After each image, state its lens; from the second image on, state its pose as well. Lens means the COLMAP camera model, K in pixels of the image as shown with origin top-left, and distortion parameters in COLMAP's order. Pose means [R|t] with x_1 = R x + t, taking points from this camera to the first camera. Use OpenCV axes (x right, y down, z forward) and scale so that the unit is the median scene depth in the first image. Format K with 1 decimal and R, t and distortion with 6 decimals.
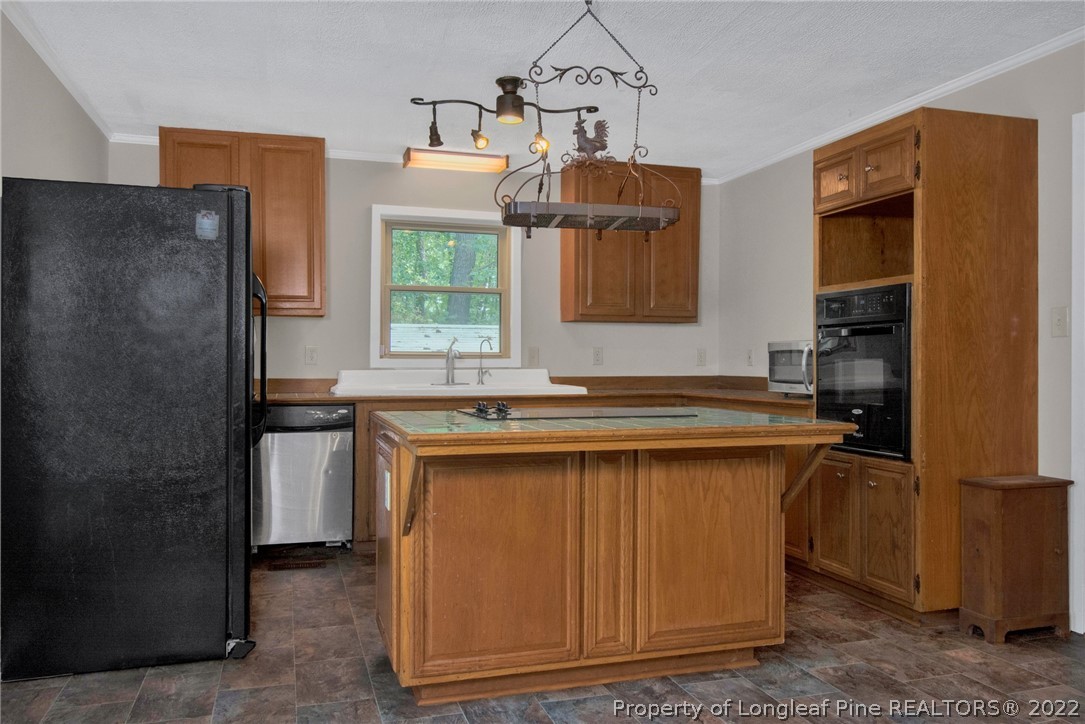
lens RADIAL K [[827.5, 0, 567.0], [0, 827.5, 379.8], [0, 0, 1]] dist [-0.014528, -0.006003]
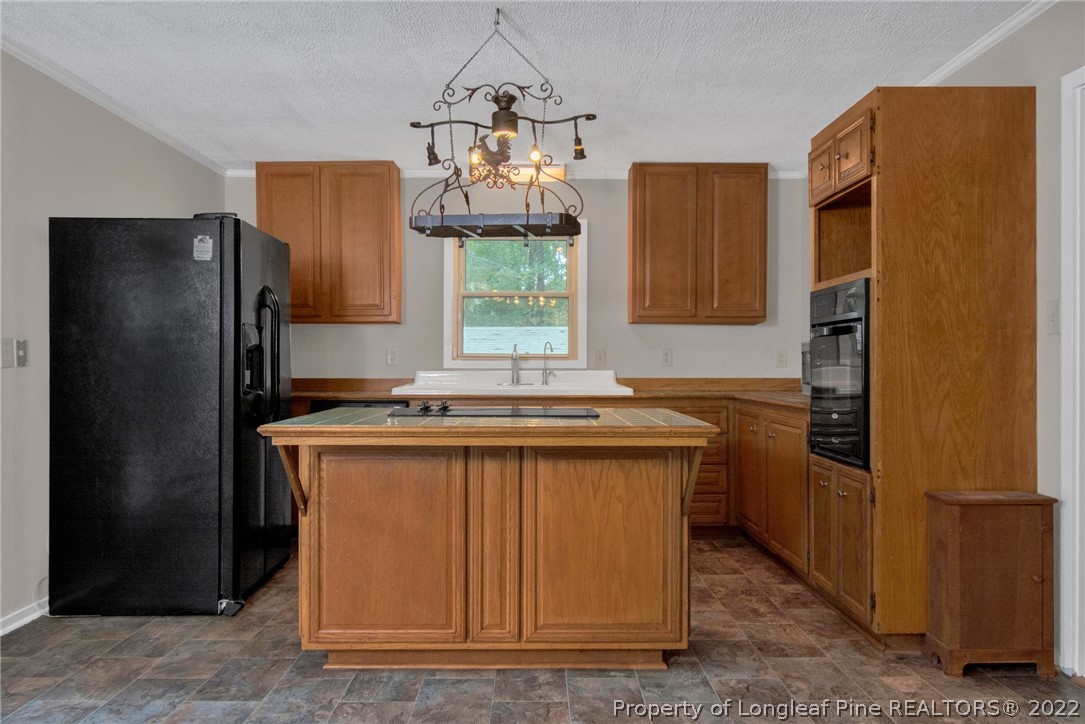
lens RADIAL K [[827.5, 0, 569.0], [0, 827.5, 378.8], [0, 0, 1]] dist [-0.014528, -0.006003]
pose [[0.956850, 0.004420, -0.290549, 0.364393], [-0.005343, 0.999983, -0.002386, 0.000246], [0.290533, 0.003835, 0.956857, 0.014647]]
